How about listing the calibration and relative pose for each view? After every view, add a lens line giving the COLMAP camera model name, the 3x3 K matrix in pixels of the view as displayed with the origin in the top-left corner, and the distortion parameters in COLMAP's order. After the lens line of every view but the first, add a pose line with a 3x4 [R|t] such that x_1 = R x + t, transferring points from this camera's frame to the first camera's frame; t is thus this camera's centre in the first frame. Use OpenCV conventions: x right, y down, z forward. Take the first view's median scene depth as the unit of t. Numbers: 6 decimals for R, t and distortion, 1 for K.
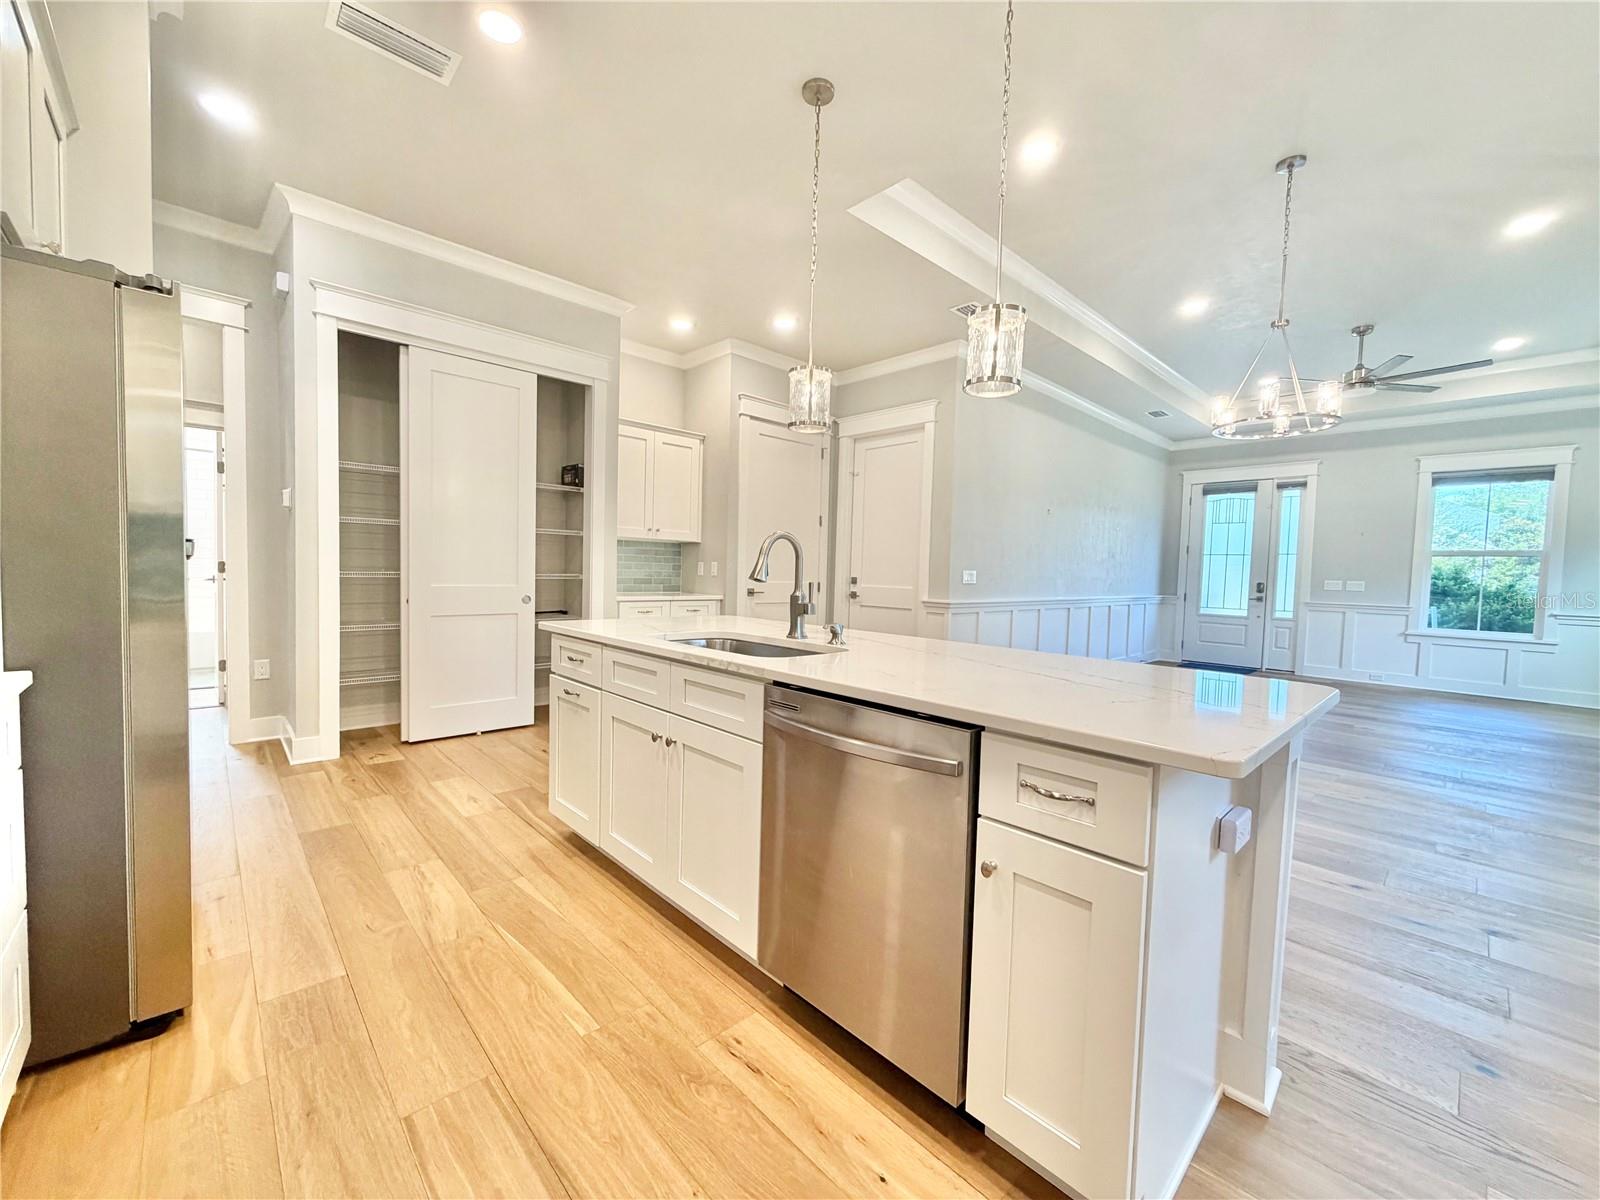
lens RADIAL K [[640.7, 0, 798.5], [0, 640.7, 600.5], [0, 0, 1]] dist [-0.000018, 0.001068]
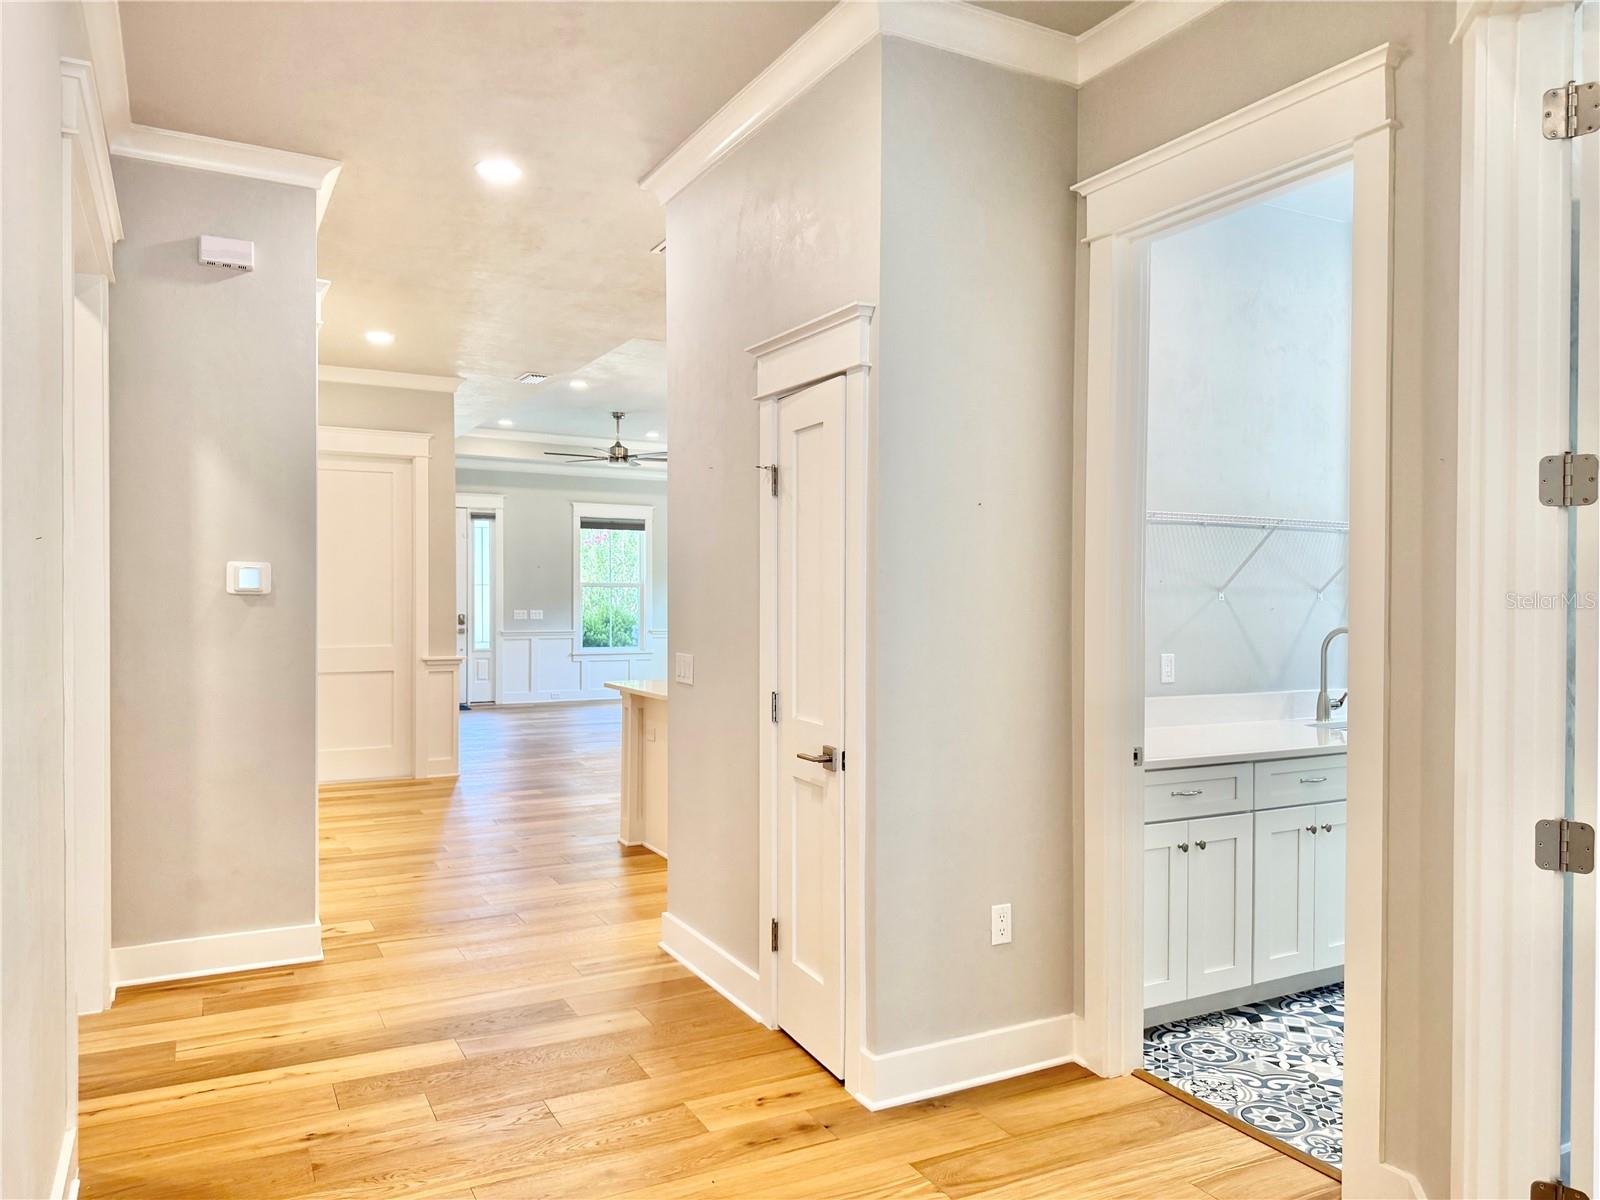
lens RADIAL K [[1121.7, 0, 811.0], [0, 1121.7, 593.5], [0, 0, 1]] dist [0.007696, -0.004472]
pose [[0.253974, -0.025334, 0.966879, -0.896500], [0.045894, 0.998847, 0.014117, -0.067746], [-0.966122, 0.040789, 0.254844, 0.071527]]
